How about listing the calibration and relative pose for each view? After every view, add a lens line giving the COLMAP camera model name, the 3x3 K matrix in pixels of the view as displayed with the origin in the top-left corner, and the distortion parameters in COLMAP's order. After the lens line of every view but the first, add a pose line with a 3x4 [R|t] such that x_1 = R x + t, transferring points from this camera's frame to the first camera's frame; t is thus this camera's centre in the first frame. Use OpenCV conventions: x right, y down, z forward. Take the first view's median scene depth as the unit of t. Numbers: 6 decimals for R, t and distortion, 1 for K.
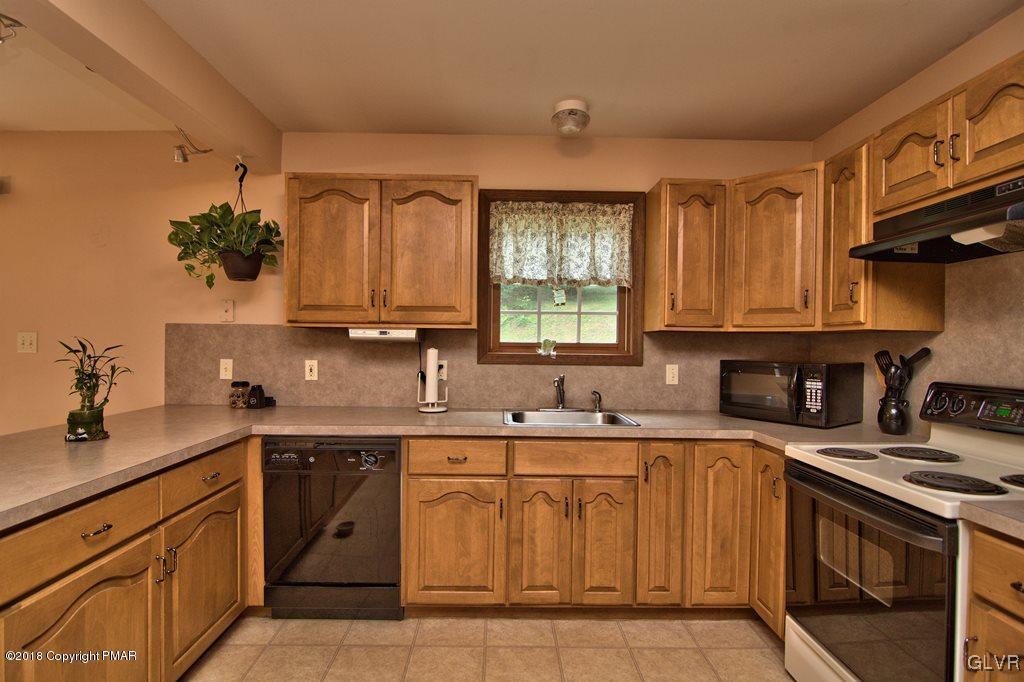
lens RADIAL K [[522.8, 0, 509.9], [0, 522.8, 345.4], [0, 0, 1]] dist [-0.002162, 0.000186]
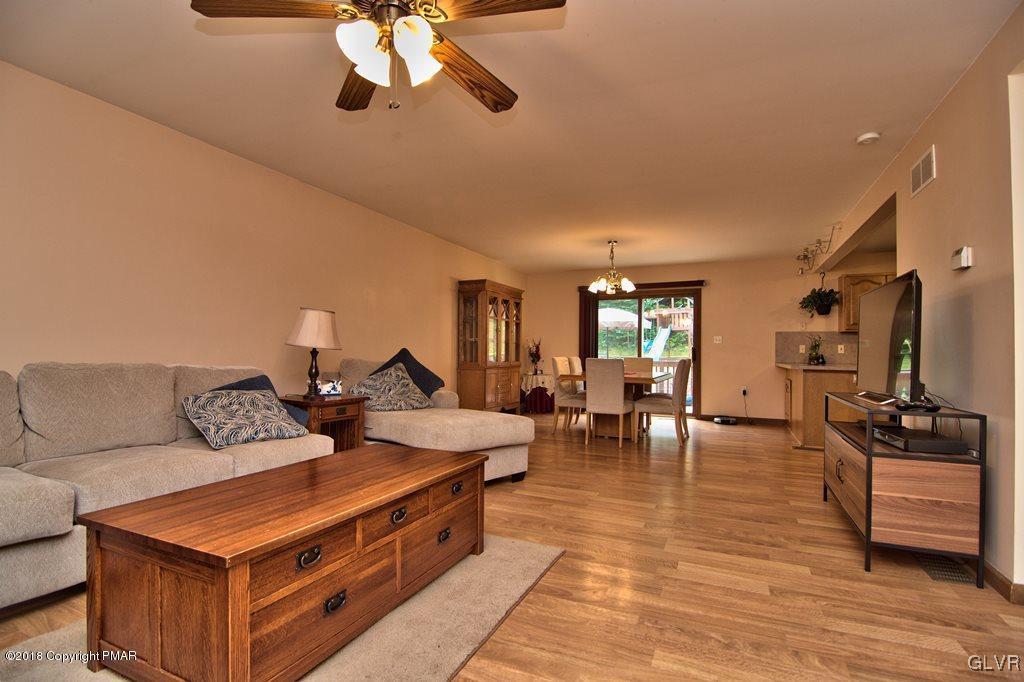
lens RADIAL K [[487.5, 0, 510.8], [0, 487.5, 351.5], [0, 0, 1]] dist [-0.011134, -0.007522]
pose [[0.905274, -0.003175, -0.424817, -0.947059], [-0.004369, 0.999850, -0.016783, 0.118413], [0.424807, 0.017050, 0.905123, -2.034016]]
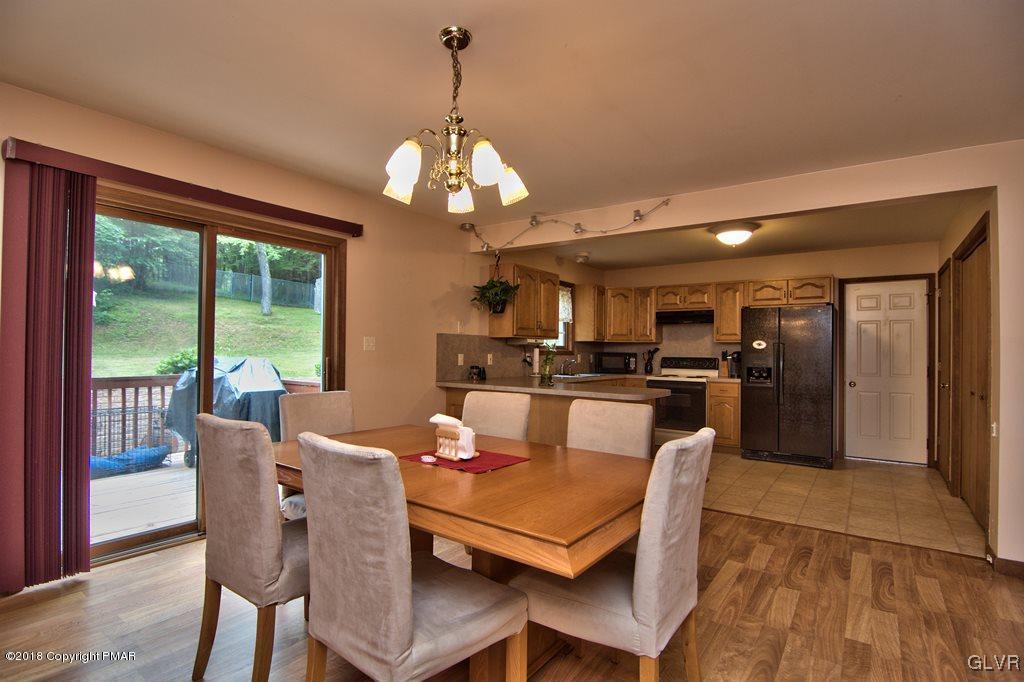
lens RADIAL K [[502.8, 0, 504.1], [0, 502.8, 348.9], [0, 0, 1]] dist [-0.011104, -0.001796]
pose [[0.603902, -0.001005, 0.797058, -2.077338], [-0.000763, 0.999998, 0.001838, 0.006014], [-0.797058, -0.001718, 0.603900, -0.174650]]
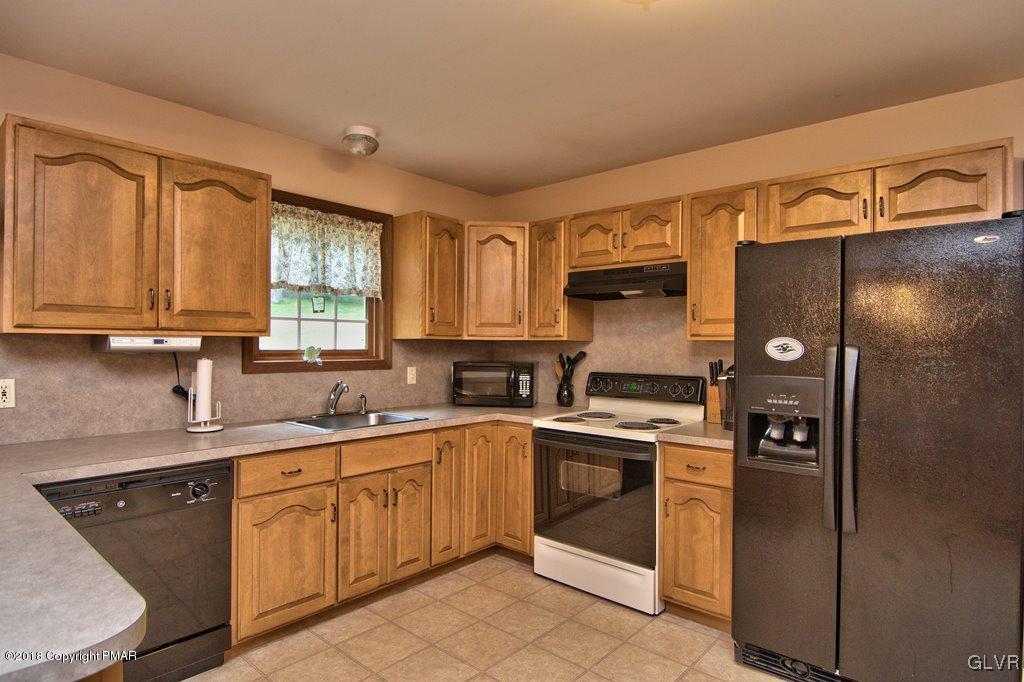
lens RADIAL K [[556.9, 0, 504.6], [0, 556.9, 346.3], [0, 0, 1]] dist [-0.006039, -0.008168]
pose [[0.675128, -0.009232, 0.737643, -0.538497], [0.004366, 0.999954, 0.008518, -0.022196], [-0.737687, -0.002530, 0.675138, 0.008110]]
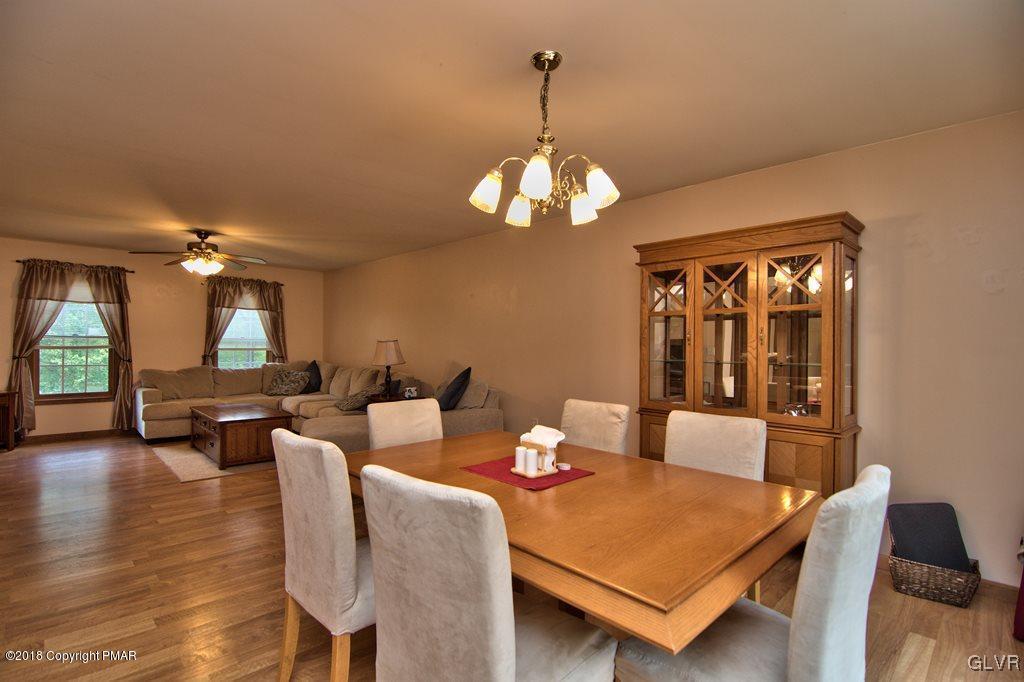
lens RADIAL K [[487.5, 0, 506.9], [0, 487.5, 344.6], [0, 0, 1]] dist [-0.011134, -0.007522]
pose [[-0.736013, -0.017781, -0.676734, -0.945836], [-0.022728, 0.999740, -0.001548, -0.009535], [0.676586, 0.014241, -0.736226, 0.884812]]
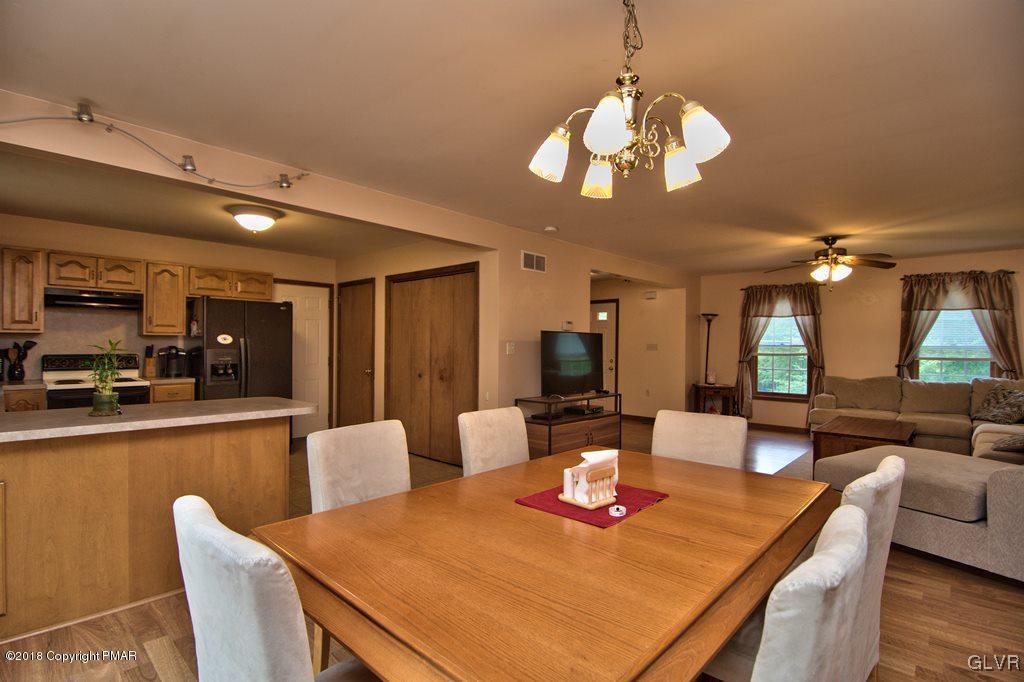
lens RADIAL K [[487.5, 0, 507.4], [0, 487.5, 345.2], [0, 0, 1]] dist [-0.011134, -0.007522]
pose [[-0.718540, -0.015697, 0.695308, -1.823856], [-0.011449, 0.999877, 0.010742, -0.019217], [-0.695391, -0.000242, -0.718631, 0.881938]]
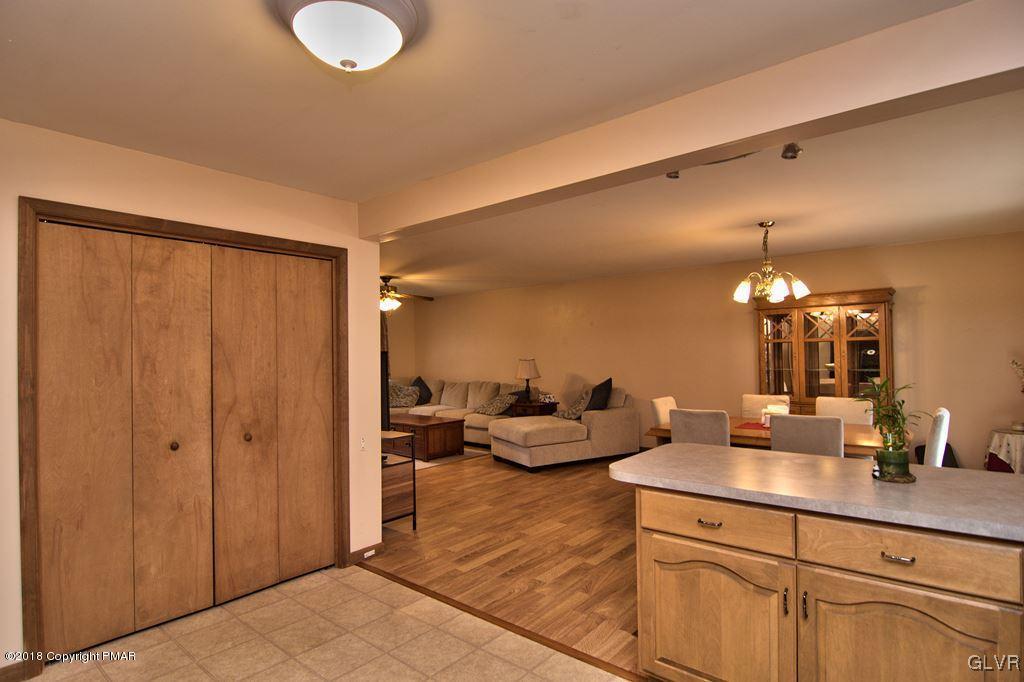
lens RADIAL K [[522.8, 0, 509.4], [0, 522.8, 344.0], [0, 0, 1]] dist [-0.002162, 0.000186]
pose [[-0.655407, -0.015043, -0.755126, 0.304005], [0.000827, 0.999787, -0.020635, -0.043706], [0.755276, -0.014149, -0.655255, 0.822312]]
